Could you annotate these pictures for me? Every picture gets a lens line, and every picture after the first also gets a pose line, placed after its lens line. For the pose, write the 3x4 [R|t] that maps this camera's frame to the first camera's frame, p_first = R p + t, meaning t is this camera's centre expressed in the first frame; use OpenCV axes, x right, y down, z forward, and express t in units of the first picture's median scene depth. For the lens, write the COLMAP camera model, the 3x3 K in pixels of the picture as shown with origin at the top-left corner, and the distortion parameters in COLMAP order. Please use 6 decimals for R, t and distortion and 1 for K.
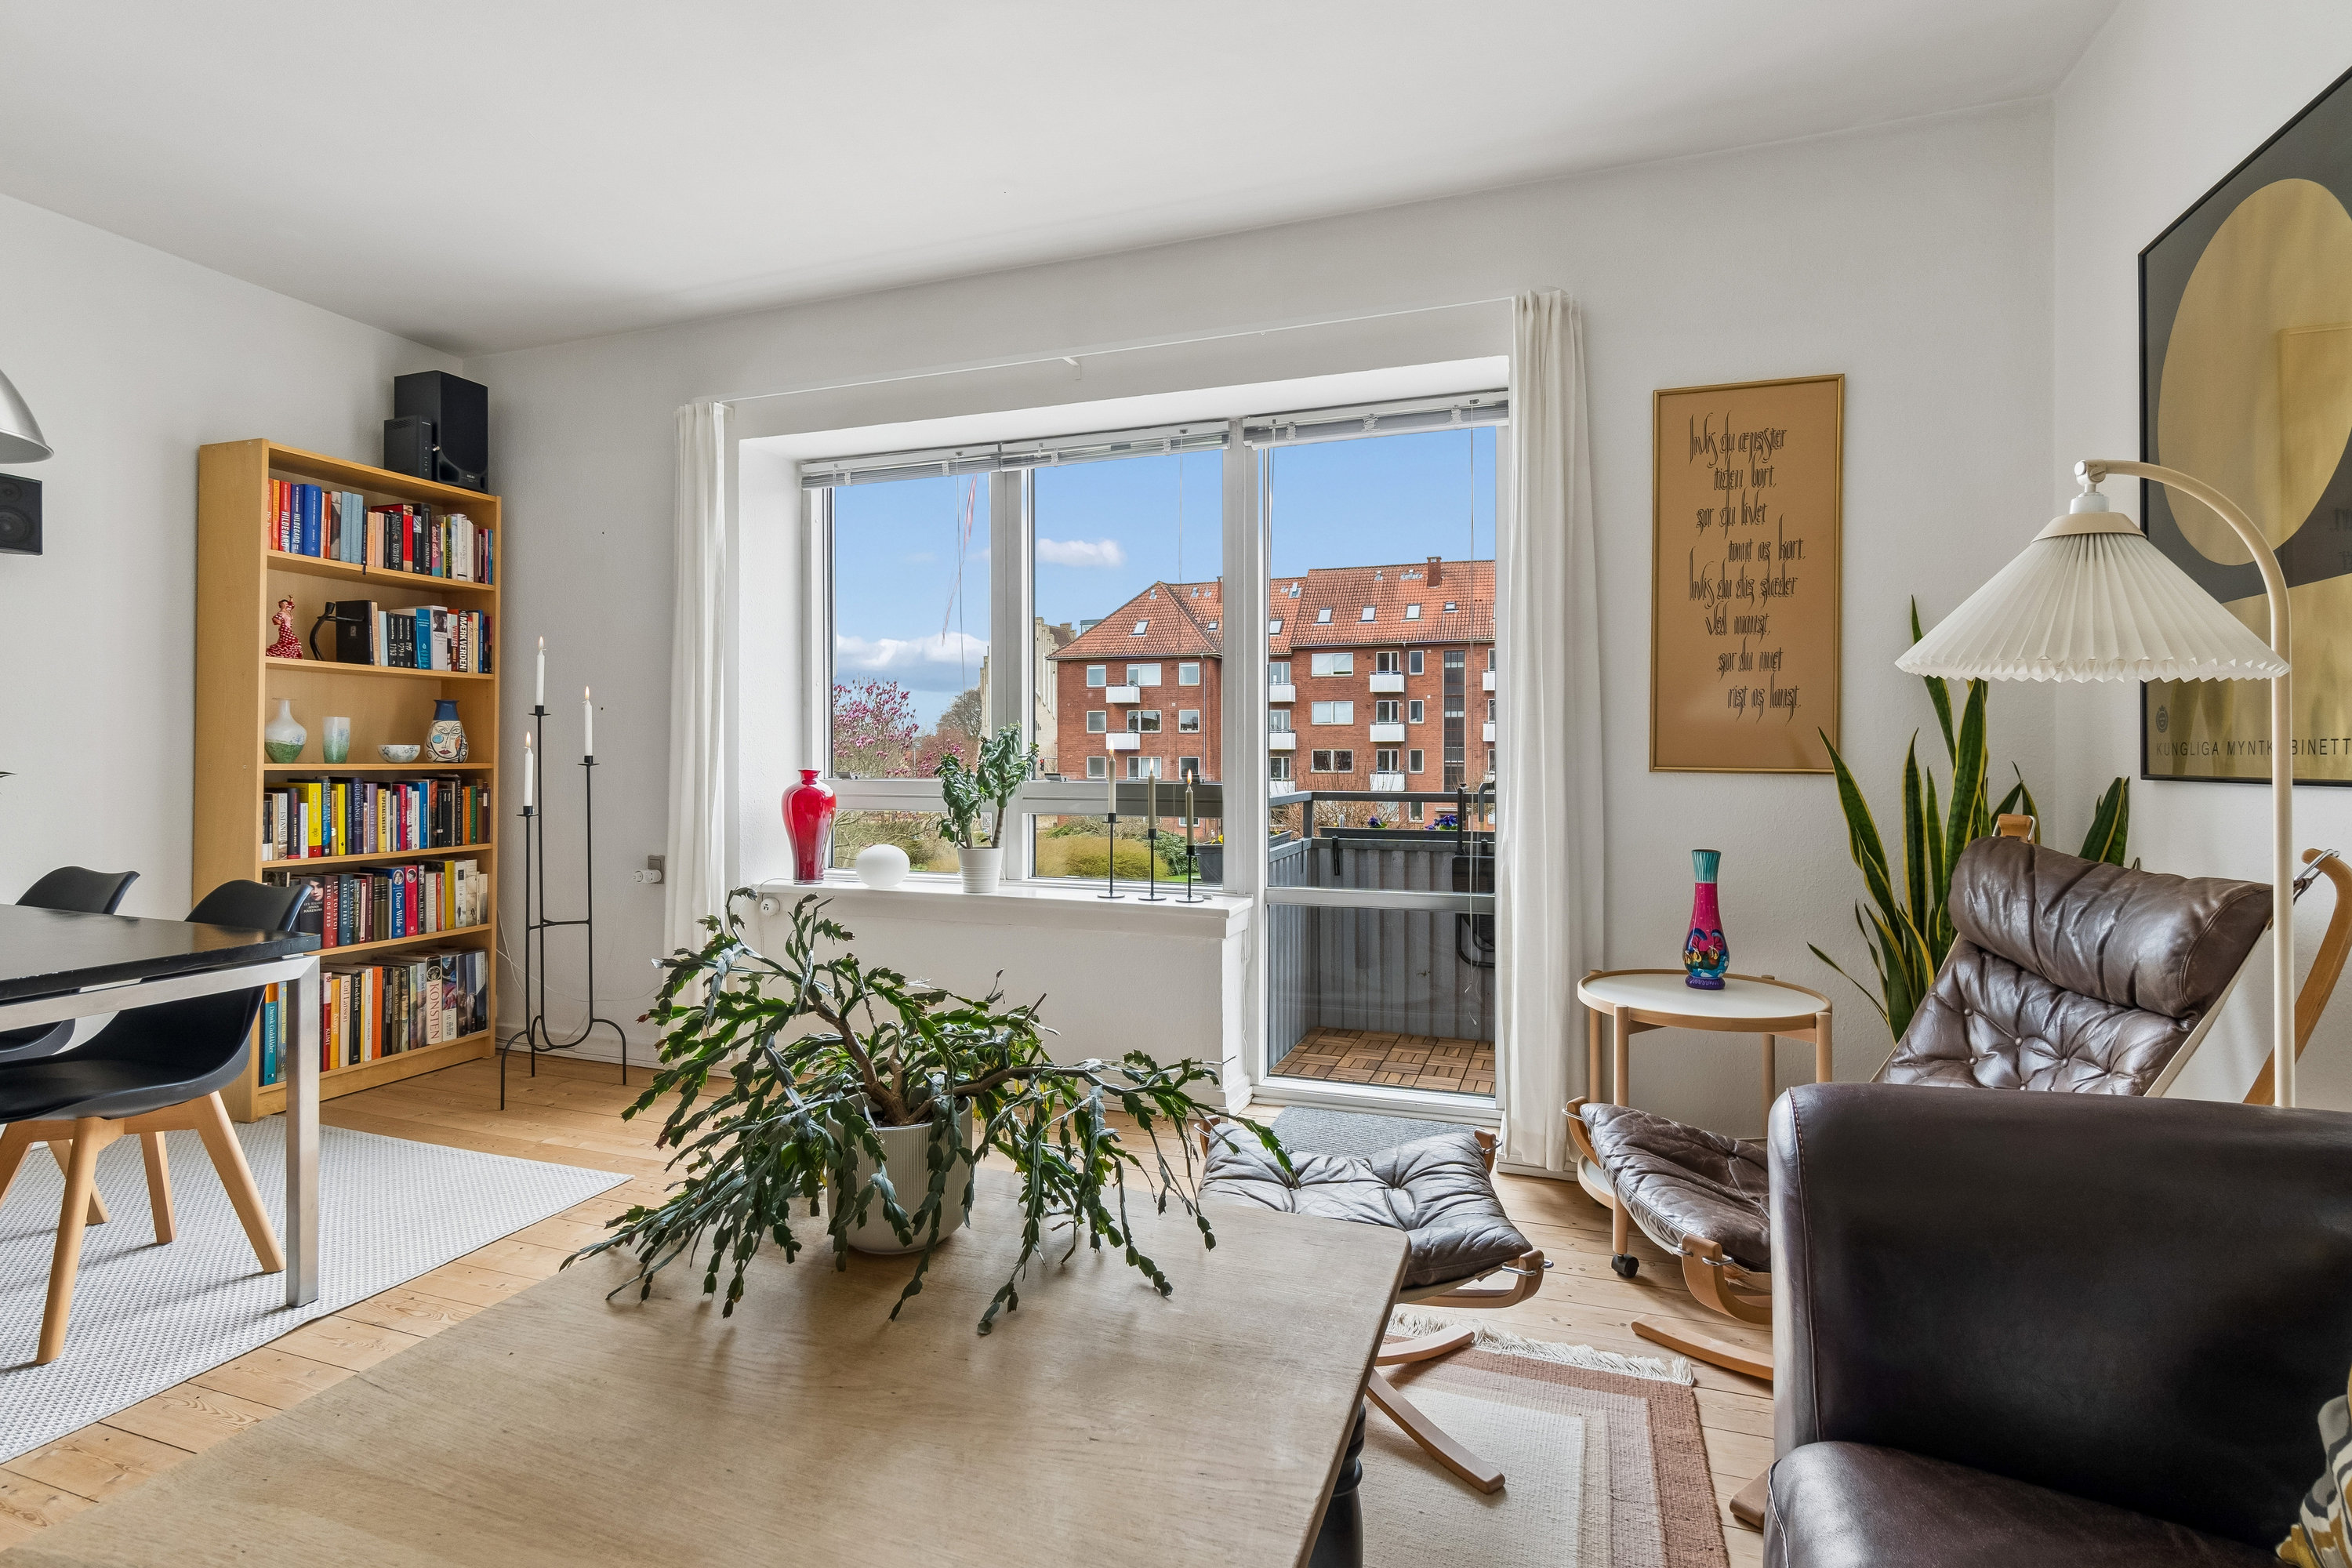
lens RADIAL K [[1130.0, 0, 1224.3], [0, 1130.0, 757.9], [0, 0, 1]] dist [-0.018904, -0.000460]
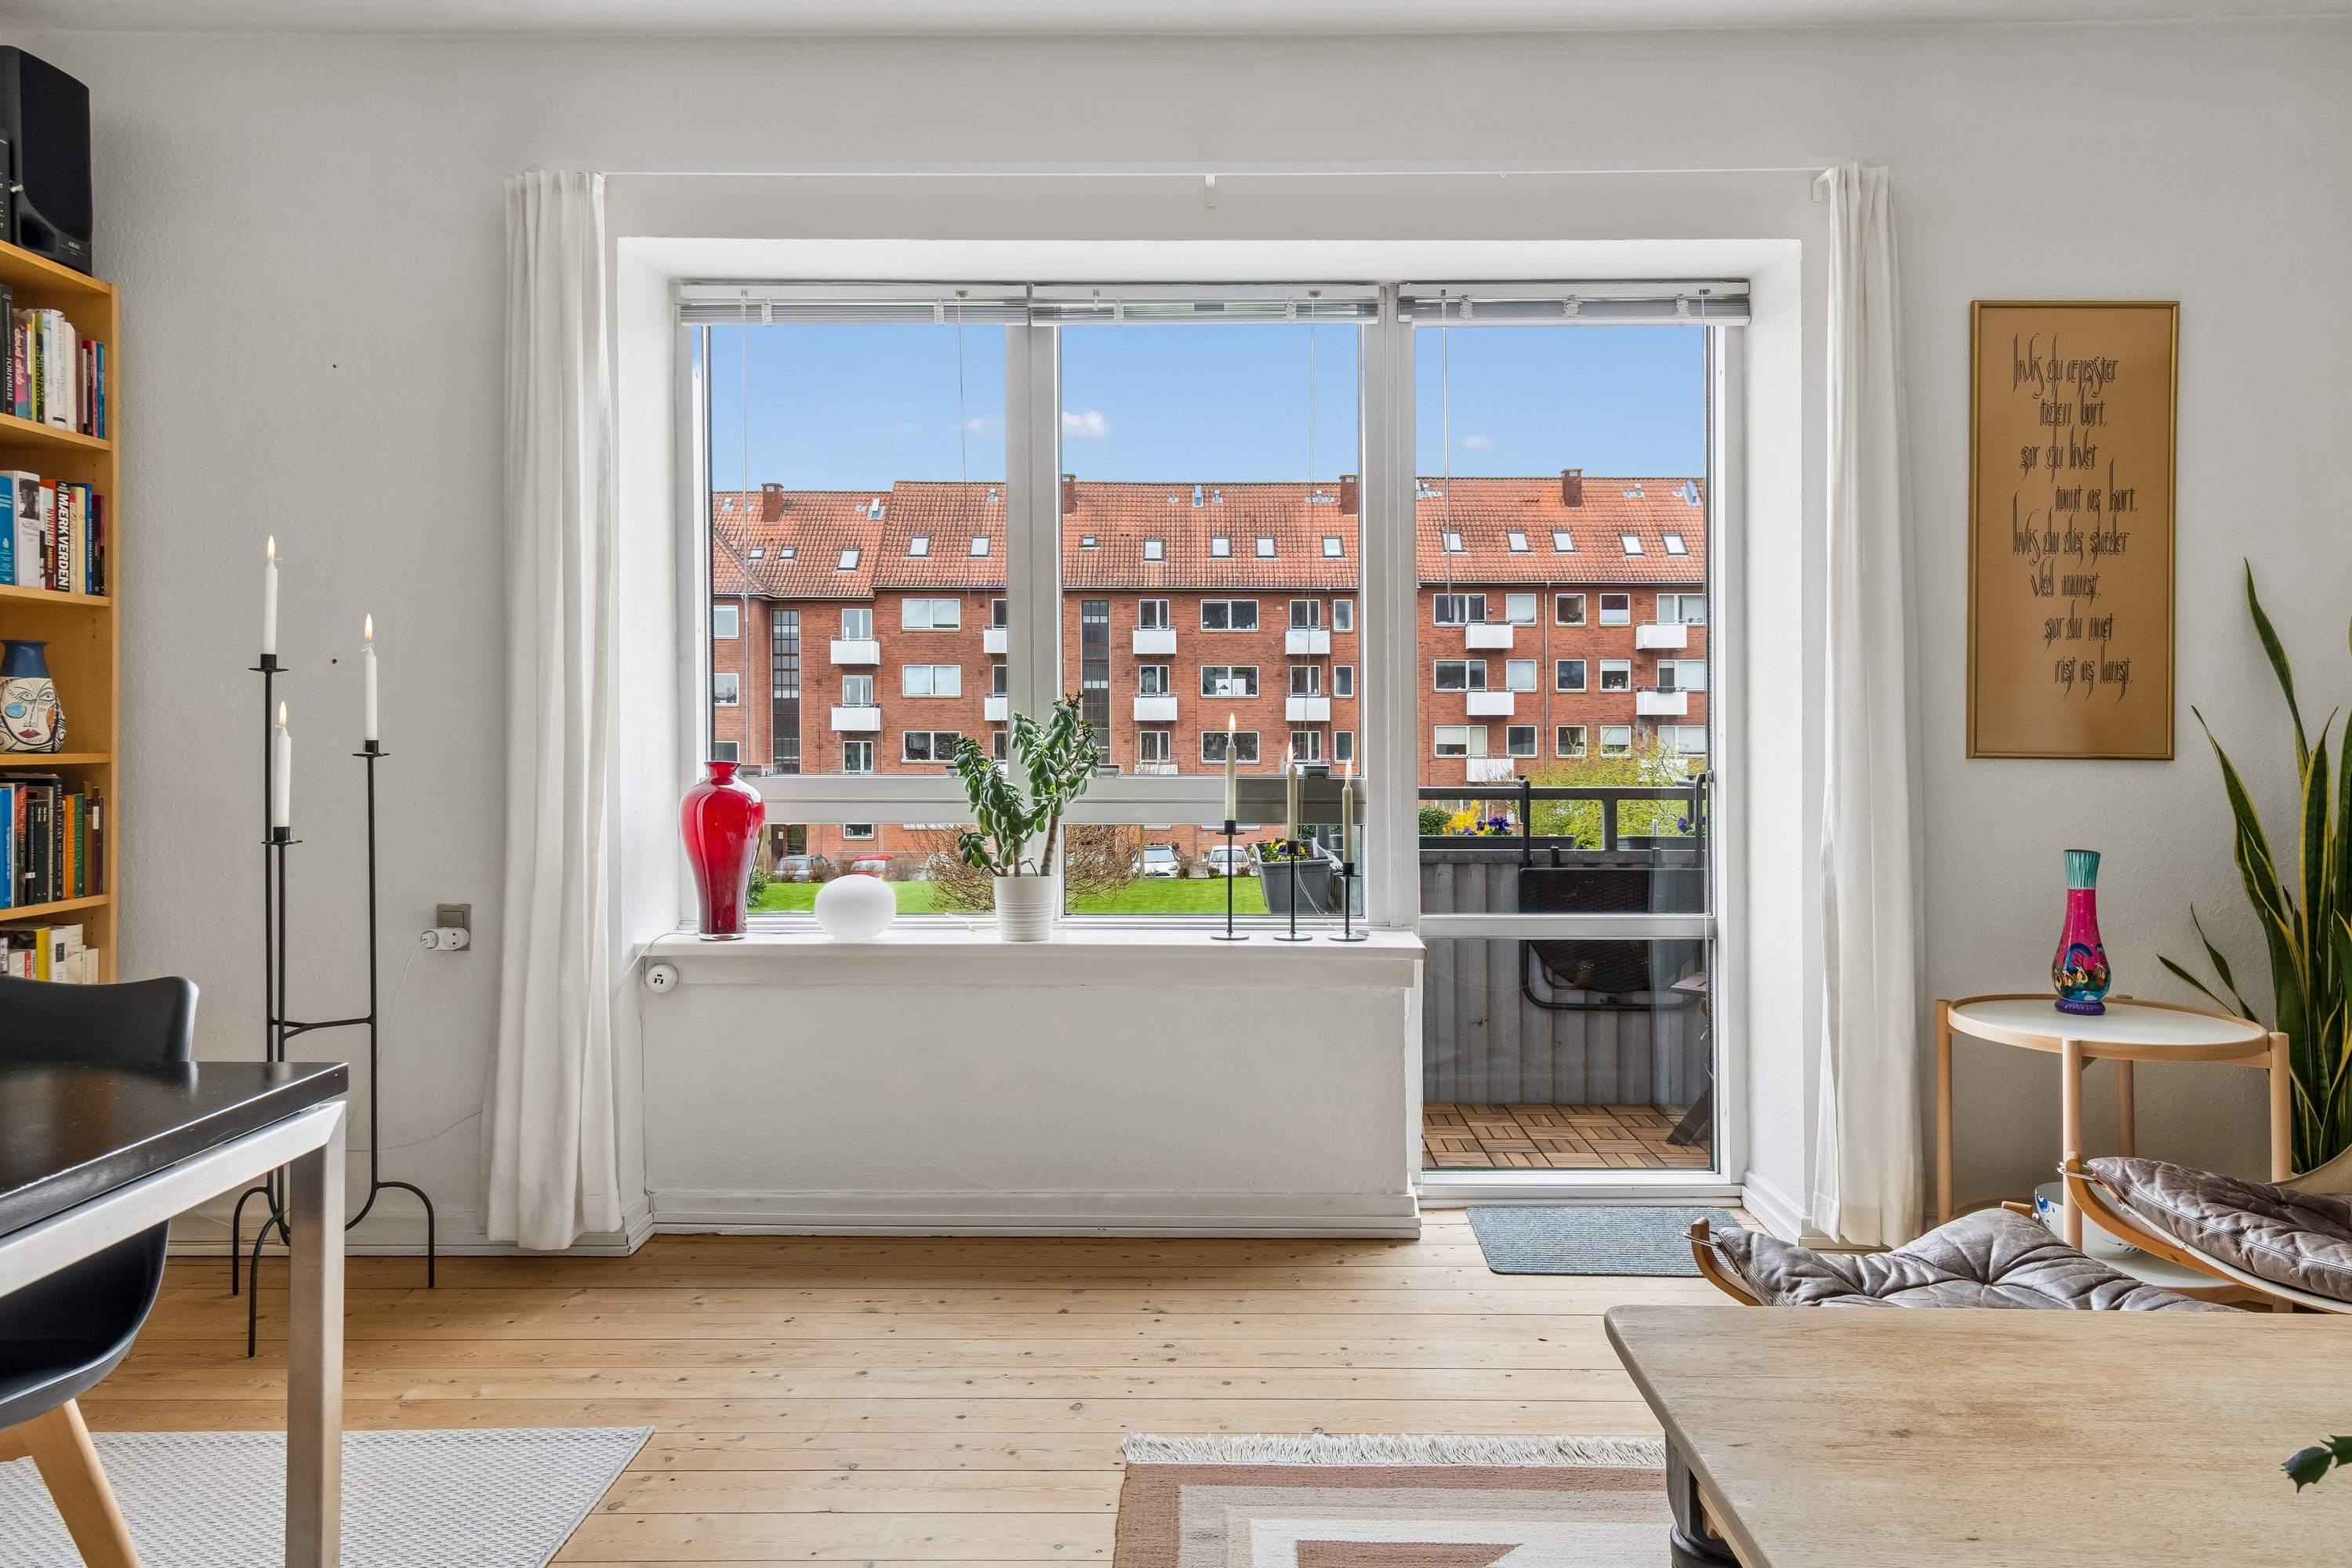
lens RADIAL K [[1525.2, 0, 1215.1], [0, 1525.2, 736.4], [0, 0, 1]] dist [0.003465, 0.008358]
pose [[0.946054, 0.000175, 0.324010, -0.395828], [0.001120, 0.999992, -0.003808, -0.000293], [-0.324008, 0.003965, 0.946046, 0.086732]]
